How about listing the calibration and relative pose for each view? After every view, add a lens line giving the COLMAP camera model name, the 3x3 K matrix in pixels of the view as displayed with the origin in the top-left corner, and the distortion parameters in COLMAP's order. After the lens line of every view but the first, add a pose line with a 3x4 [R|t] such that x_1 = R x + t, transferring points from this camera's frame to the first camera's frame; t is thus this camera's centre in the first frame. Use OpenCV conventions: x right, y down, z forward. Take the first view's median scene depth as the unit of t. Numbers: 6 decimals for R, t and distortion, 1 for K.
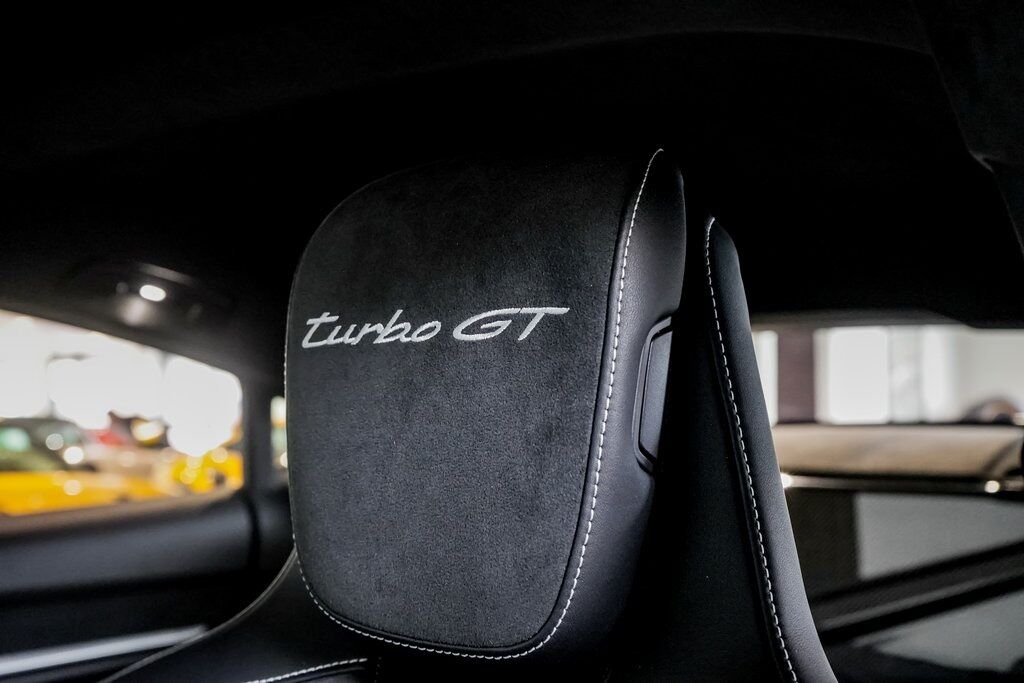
lens RADIAL K [[1285.3, 0, 512.0], [0, 1285.3, 340.7], [0, 0, 1]] dist [0.023648, 0.000000]
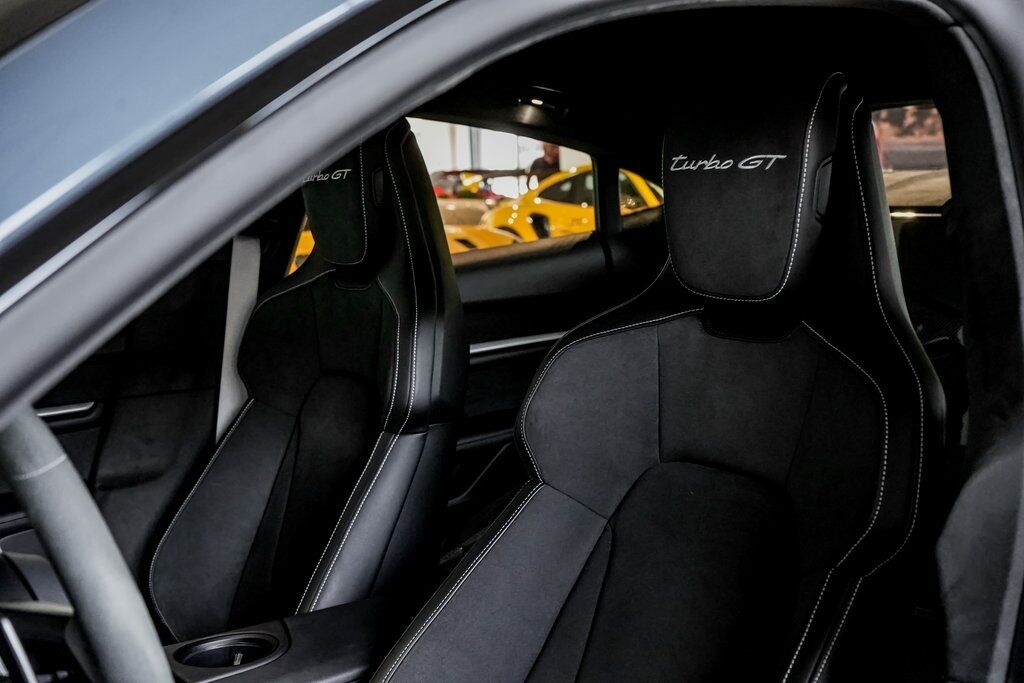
lens RADIAL K [[1225.1, 0, 510.7], [0, 1225.1, 341.2], [0, 0, 1]] dist [0.094119, 0.000000]
pose [[0.969282, -0.012891, -0.245613, 0.103922], [0.063181, 0.978164, 0.197997, -0.171135], [0.237697, -0.207433, 0.948932, -1.358242]]
